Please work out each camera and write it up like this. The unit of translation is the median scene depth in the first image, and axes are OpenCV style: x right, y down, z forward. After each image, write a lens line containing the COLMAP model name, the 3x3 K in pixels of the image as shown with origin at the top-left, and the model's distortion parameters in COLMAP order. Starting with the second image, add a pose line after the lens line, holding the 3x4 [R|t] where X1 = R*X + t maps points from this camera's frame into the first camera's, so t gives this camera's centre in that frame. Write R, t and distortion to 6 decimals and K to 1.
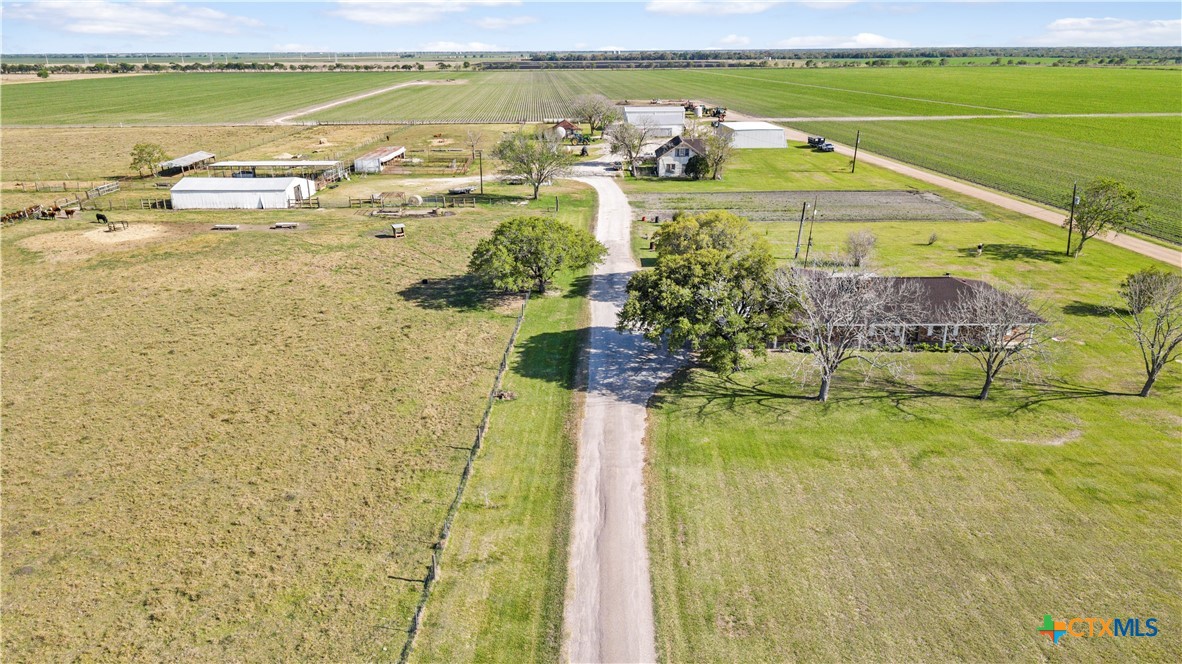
lens RADIAL K [[800.2, 0, 591.0], [0, 800.2, 332.0], [0, 0, 1]] dist [0.010393, -0.006420]
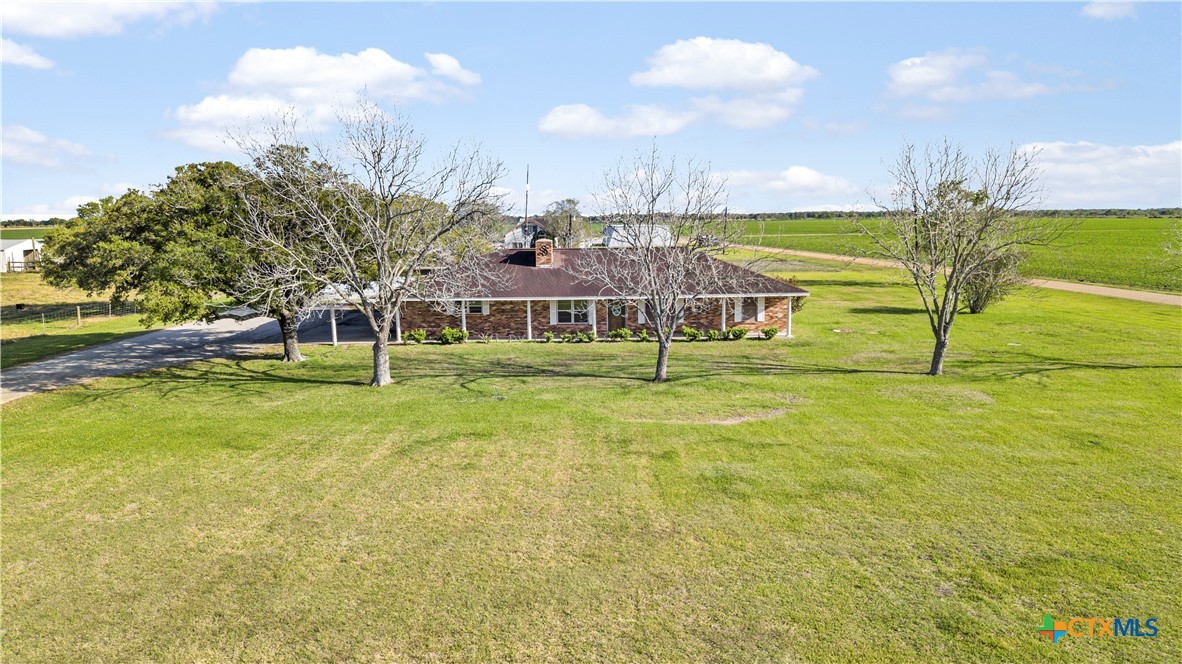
lens RADIAL K [[800.2, 0, 591.0], [0, 800.2, 332.0], [0, 0, 1]] dist [0.010393, -0.006420]
pose [[0.999453, -0.007470, 0.032214, 0.485739], [0.013579, 0.980943, -0.193820, 0.183916], [-0.030152, 0.194152, 0.980508, 0.497200]]
